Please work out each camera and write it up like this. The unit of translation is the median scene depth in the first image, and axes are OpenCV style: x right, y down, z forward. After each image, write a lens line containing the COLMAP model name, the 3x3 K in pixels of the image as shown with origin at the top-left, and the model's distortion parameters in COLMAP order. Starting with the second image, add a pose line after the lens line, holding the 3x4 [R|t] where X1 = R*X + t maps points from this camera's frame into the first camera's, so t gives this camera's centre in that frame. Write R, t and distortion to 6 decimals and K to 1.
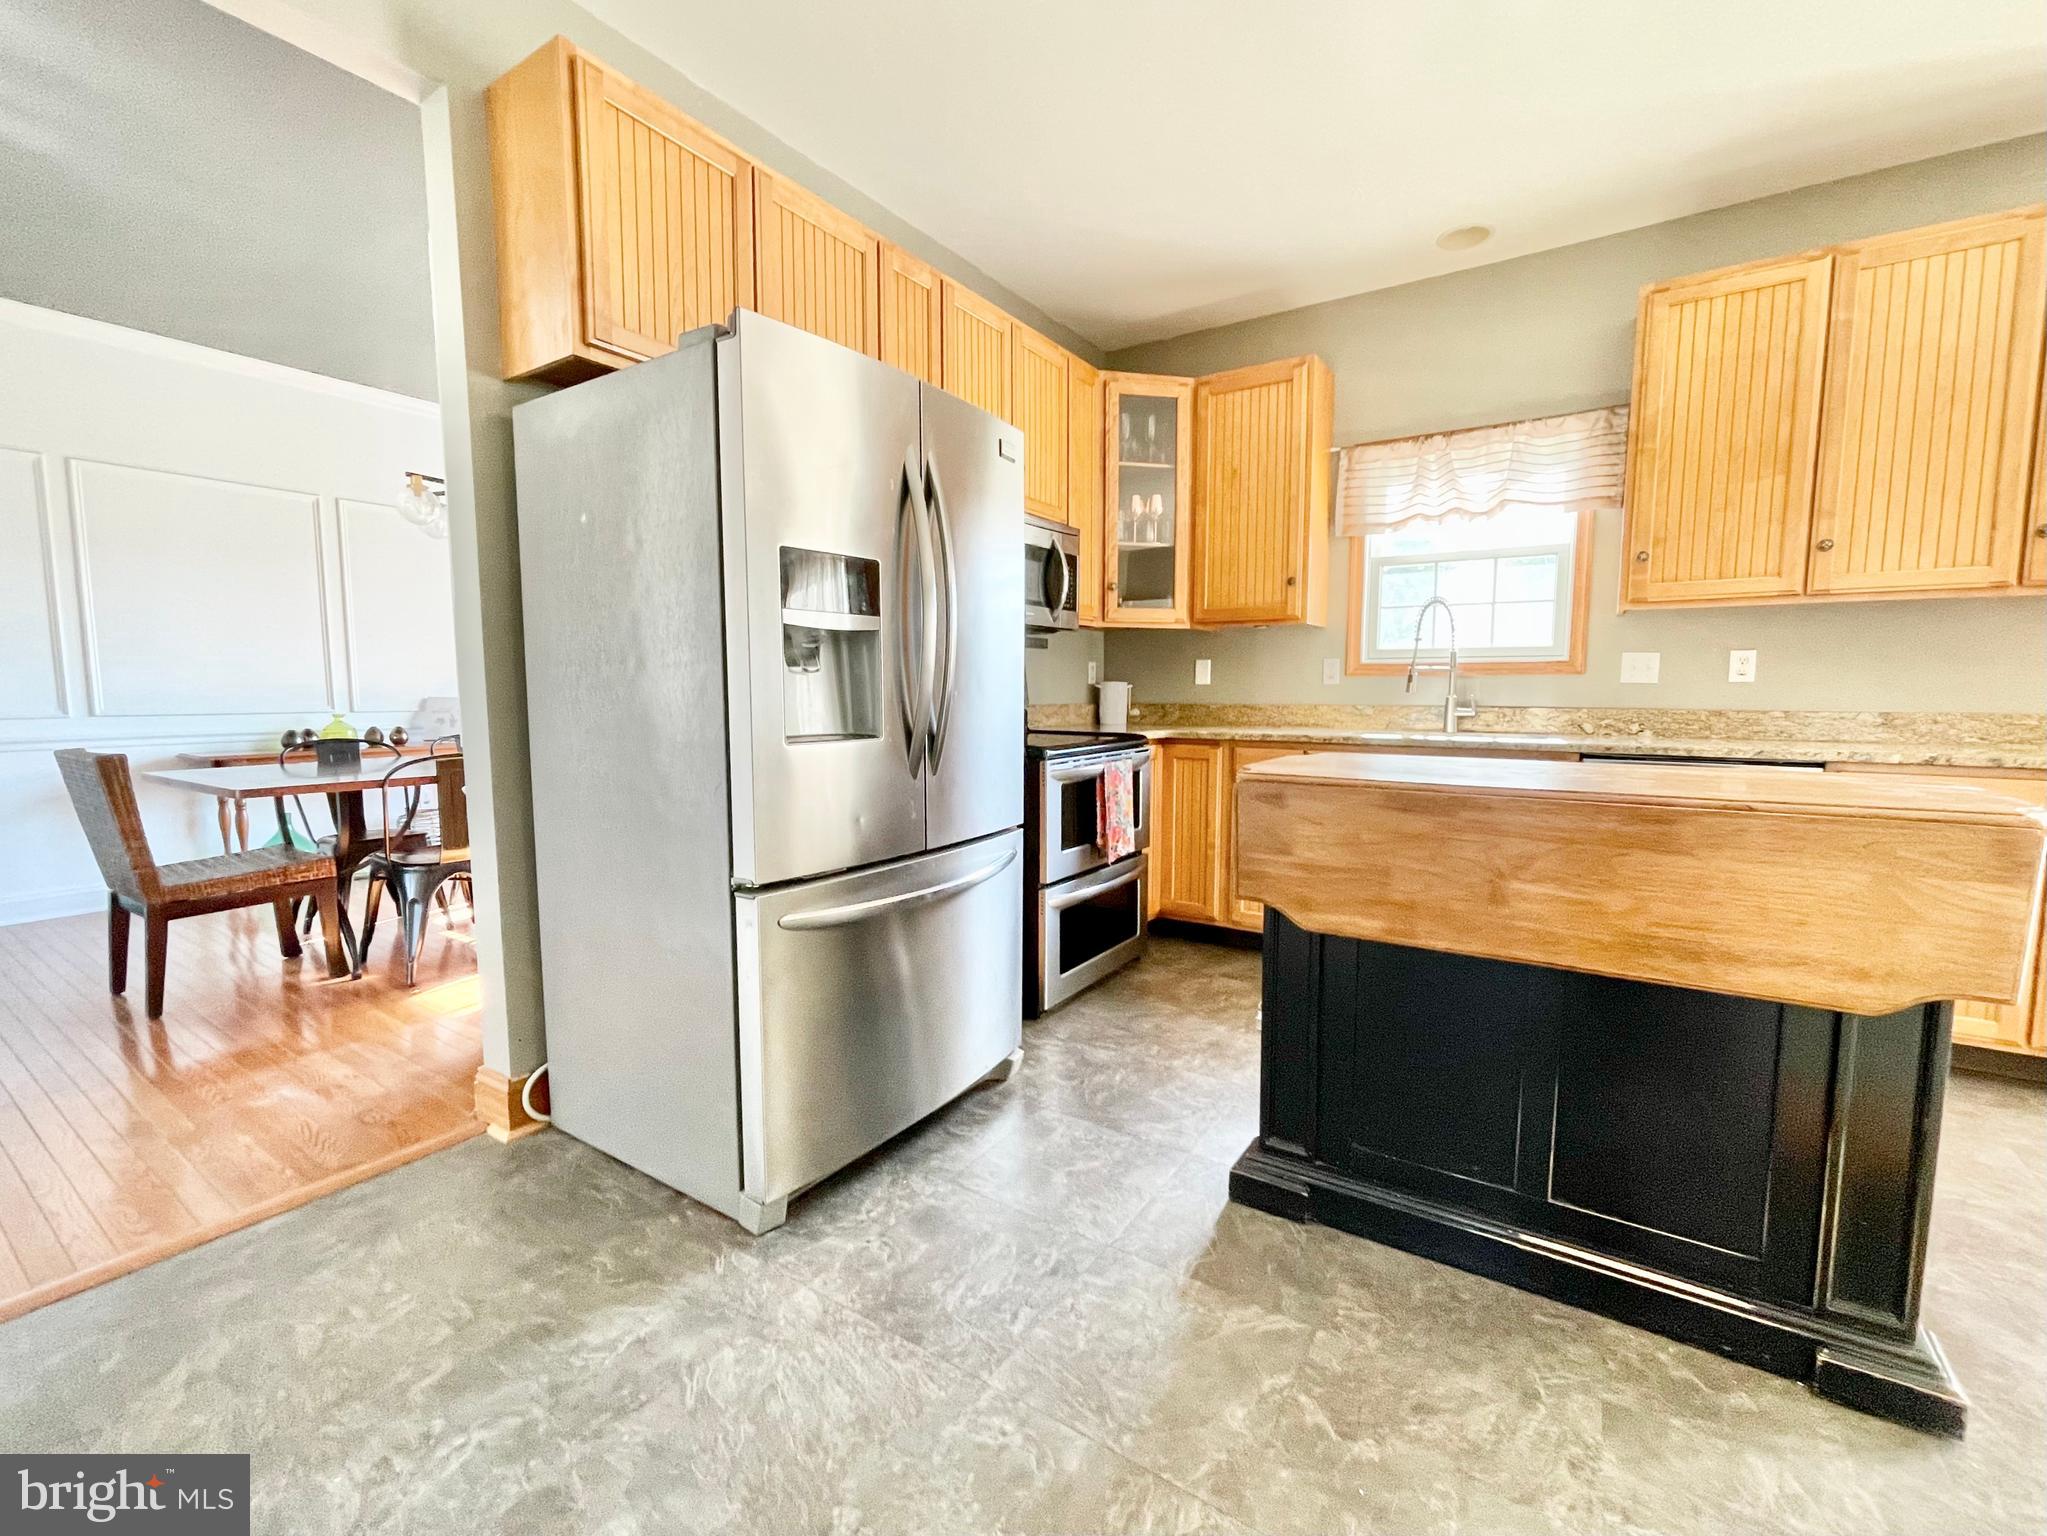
lens RADIAL K [[857.3, 0, 1021.6], [0, 857.3, 768.3], [0, 0, 1]] dist [-0.000055, 0.000003]
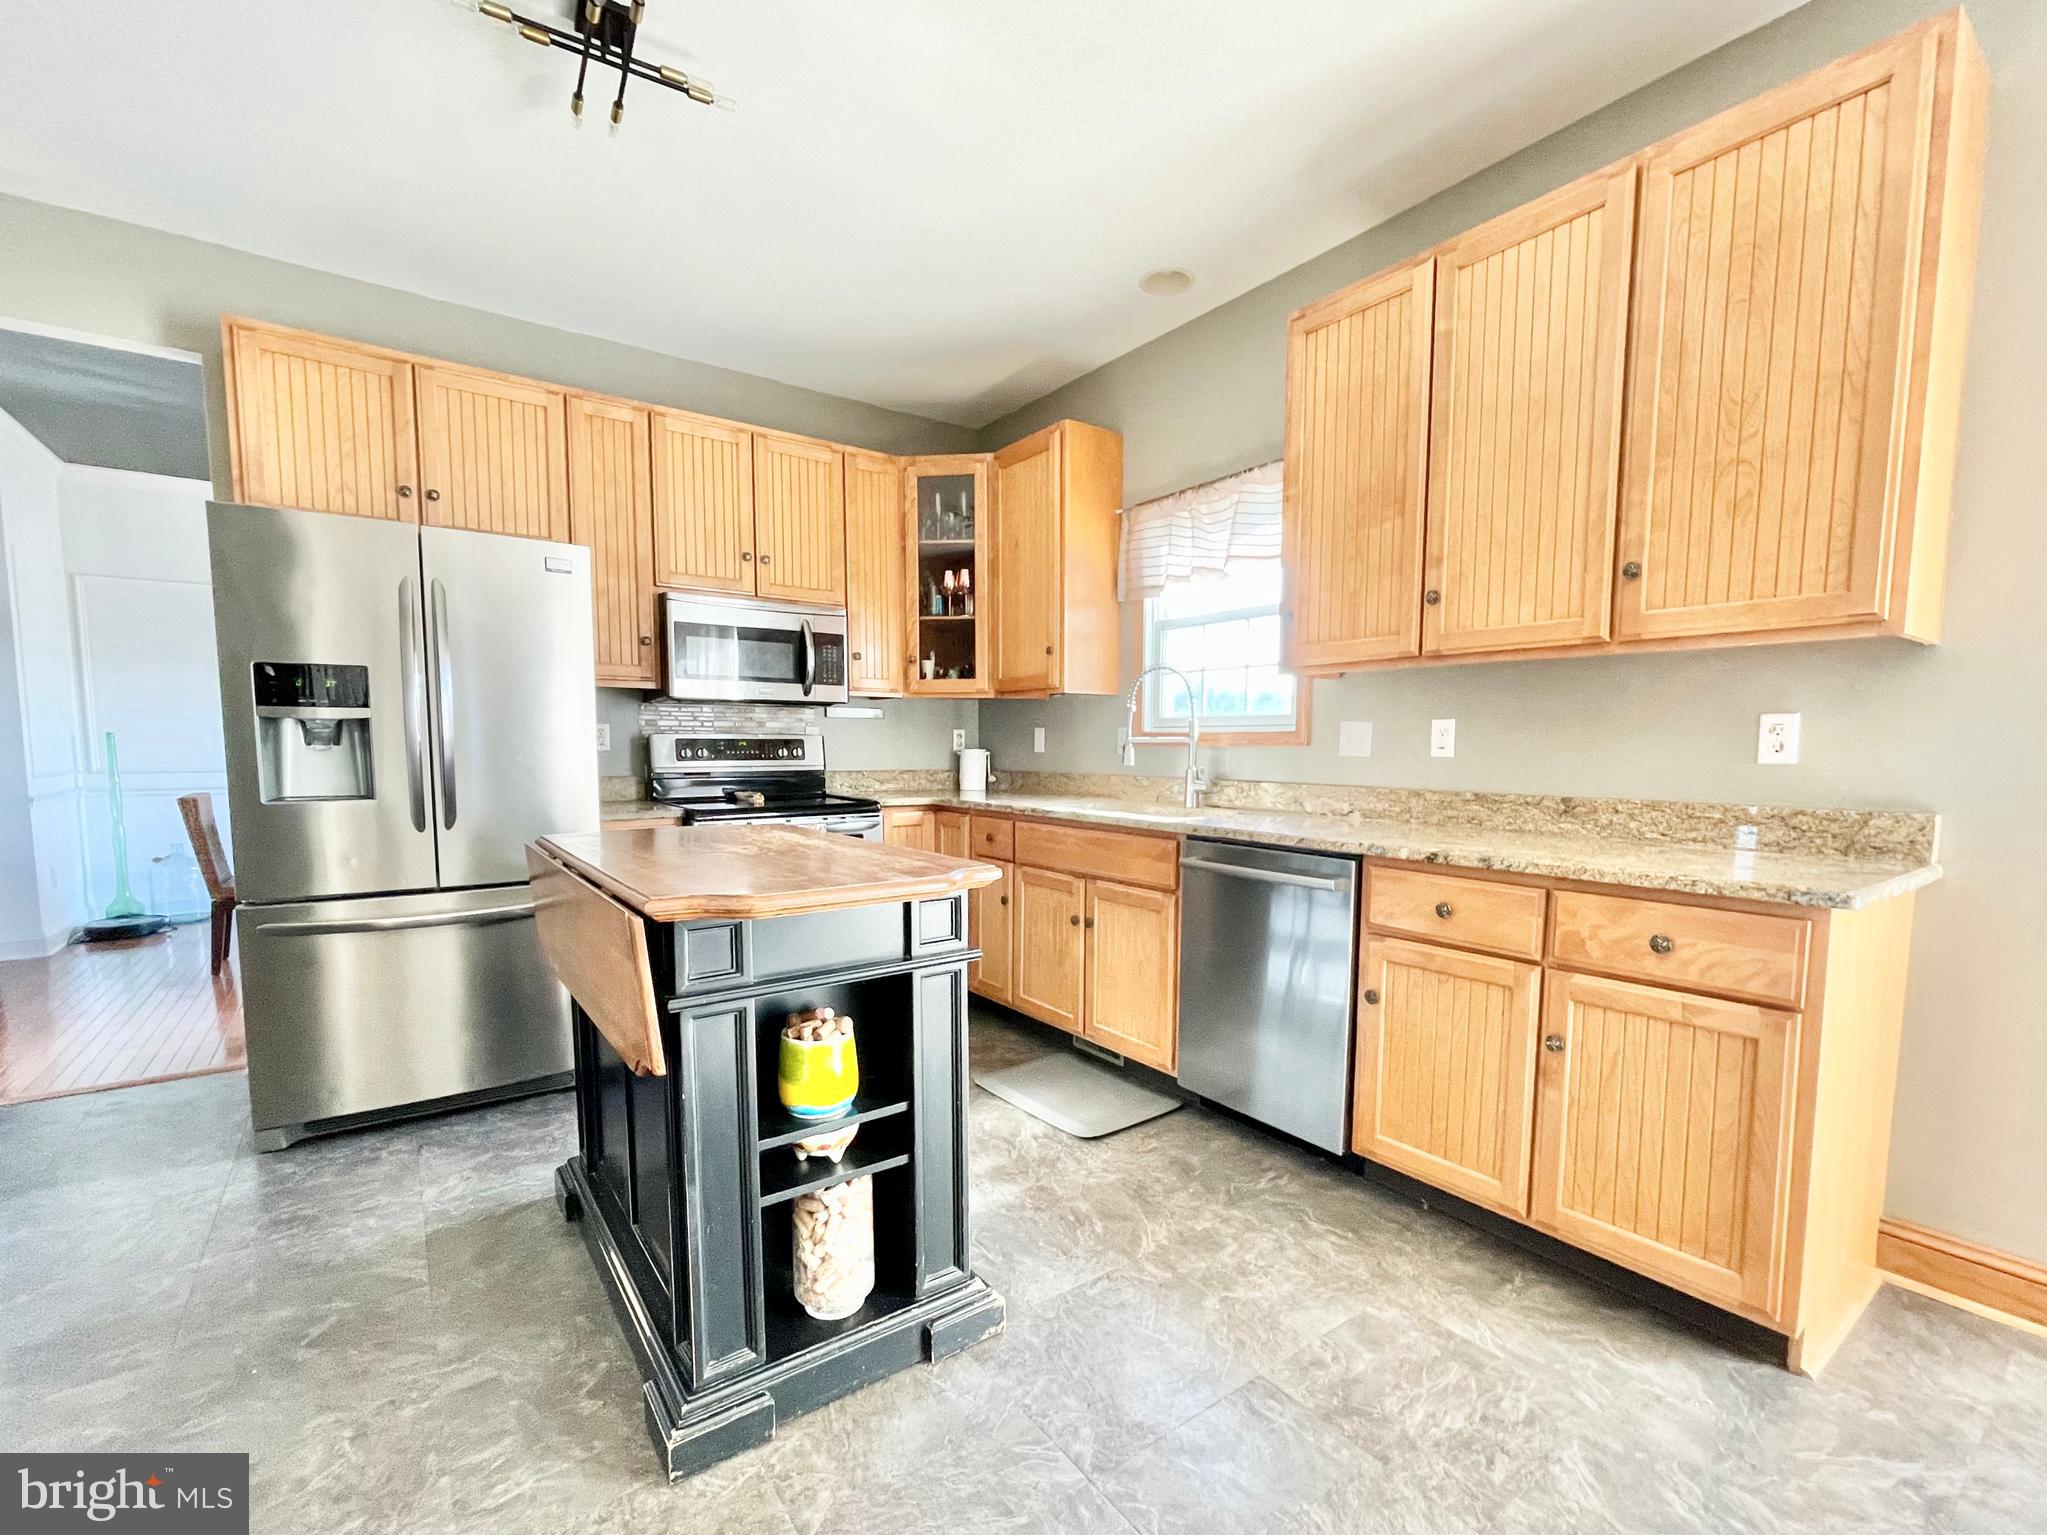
lens RADIAL K [[886.0, 0, 1042.0], [0, 886.0, 823.6], [0, 0, 1]] dist [-0.001987, 0.000042]
pose [[0.938663, 0.033858, -0.343171, 0.712657], [-0.035172, 0.999378, 0.002397, -0.021810], [0.343038, 0.009820, 0.939270, 0.040736]]
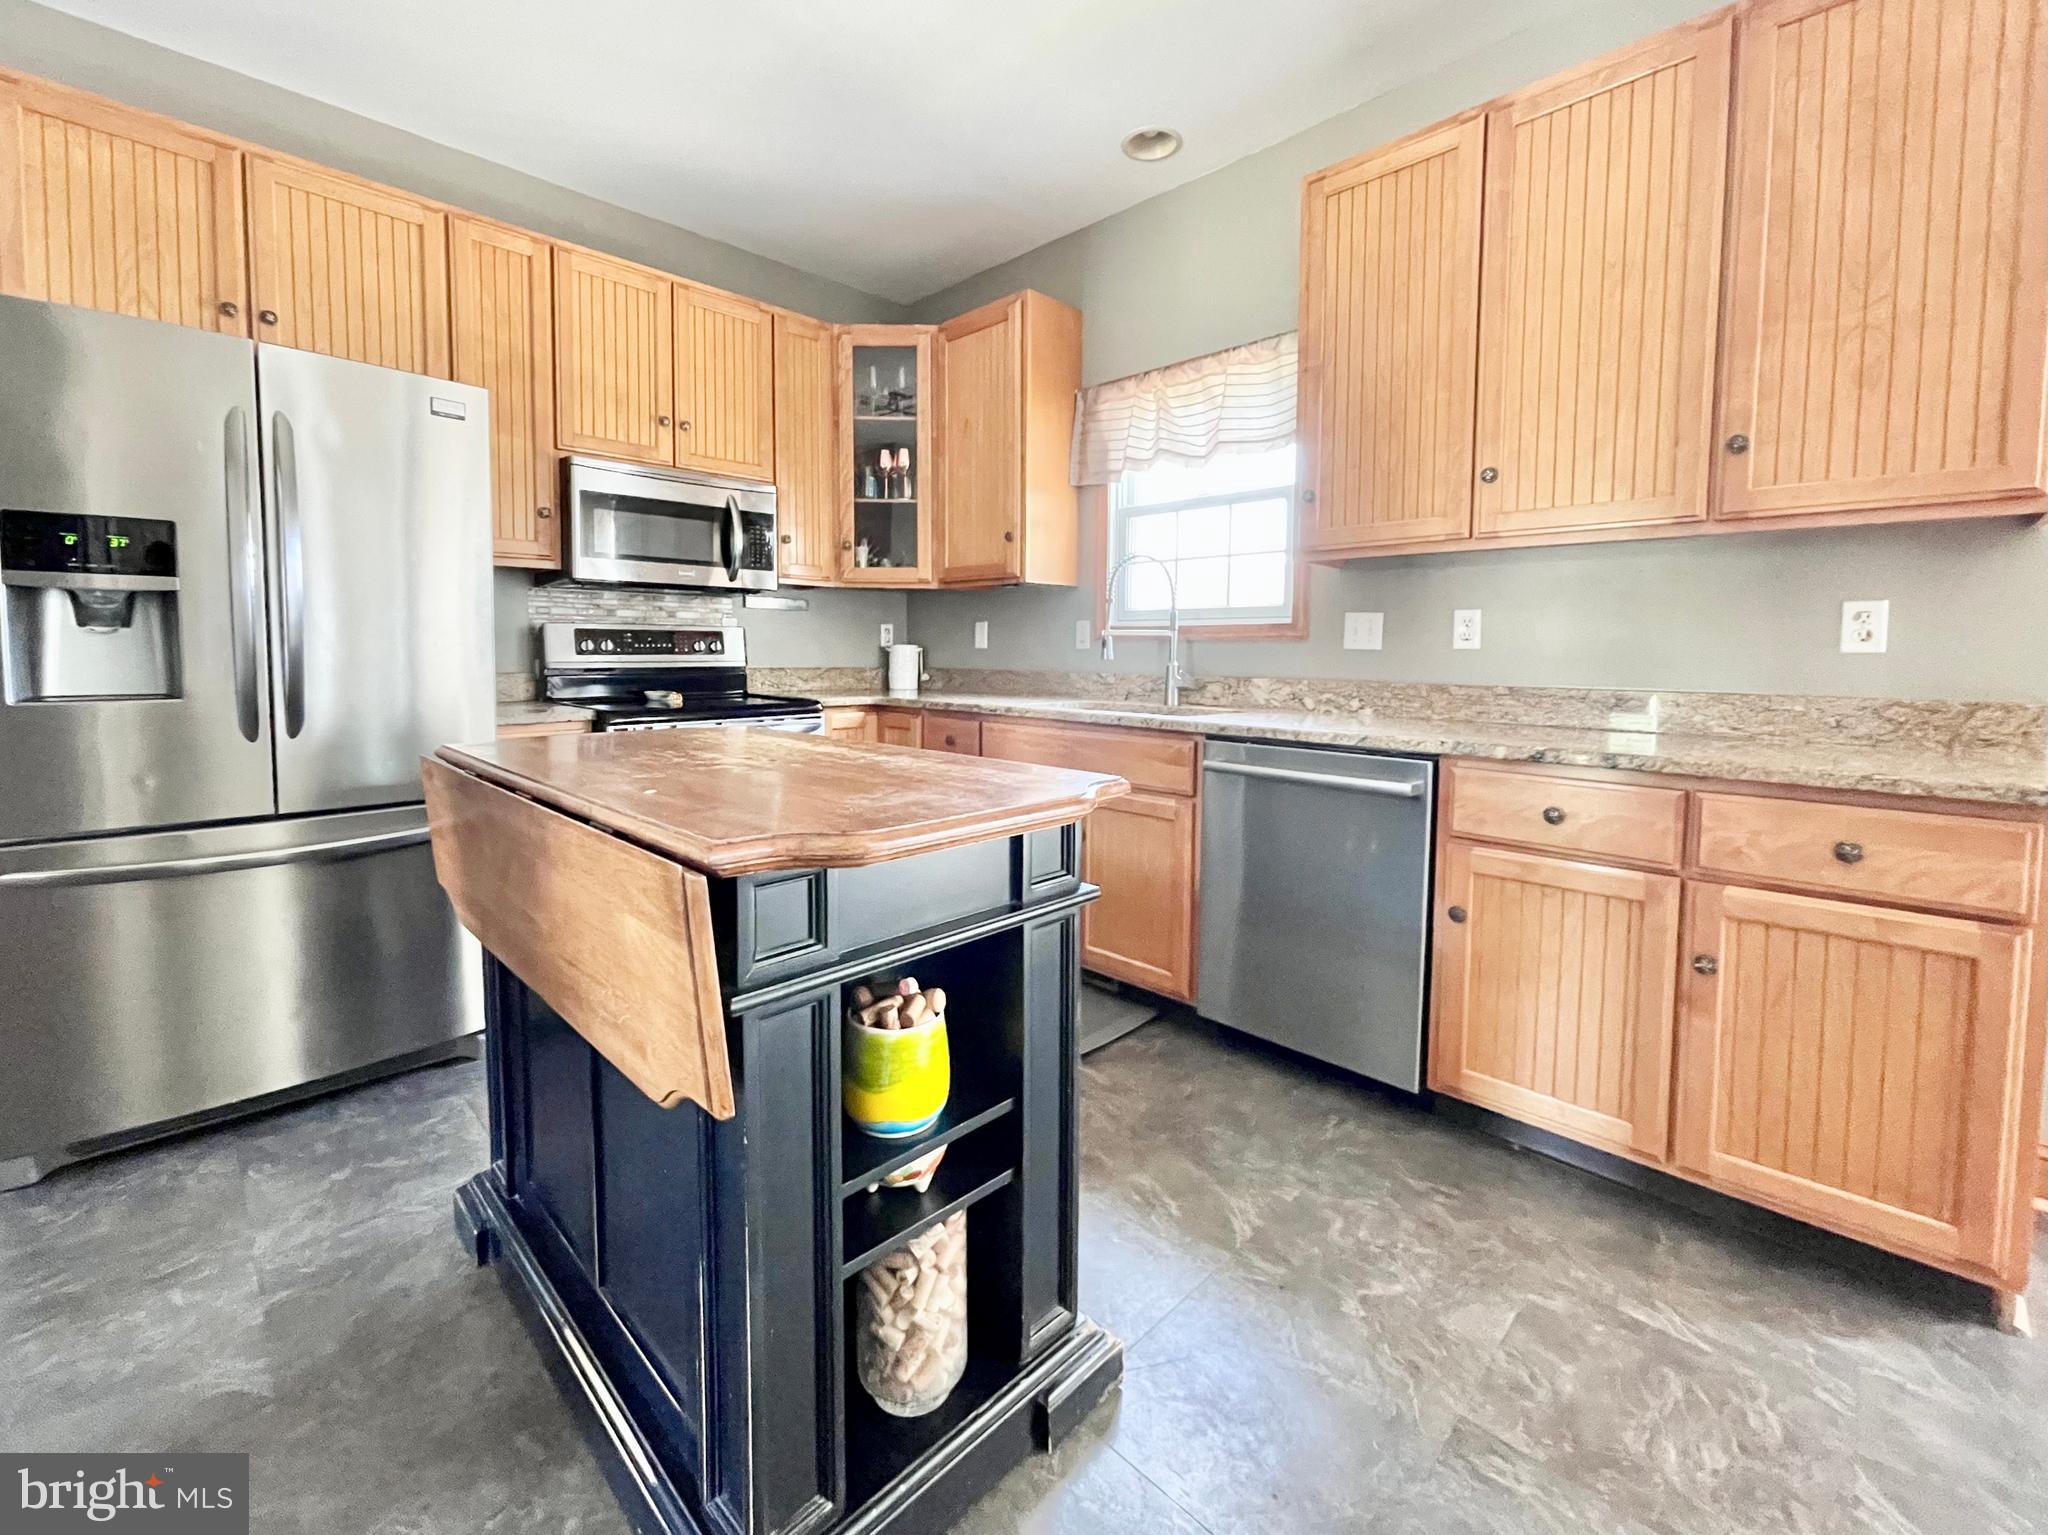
lens RADIAL K [[846.4, 0, 1020.9], [0, 846.4, 702.6], [0, 0, 1]] dist [-0.003664, 0.000172]
pose [[0.979695, 0.019749, -0.199520, 0.548213], [-0.026004, 0.999247, -0.028779, -0.016456], [0.198802, 0.033383, 0.979471, 0.134025]]
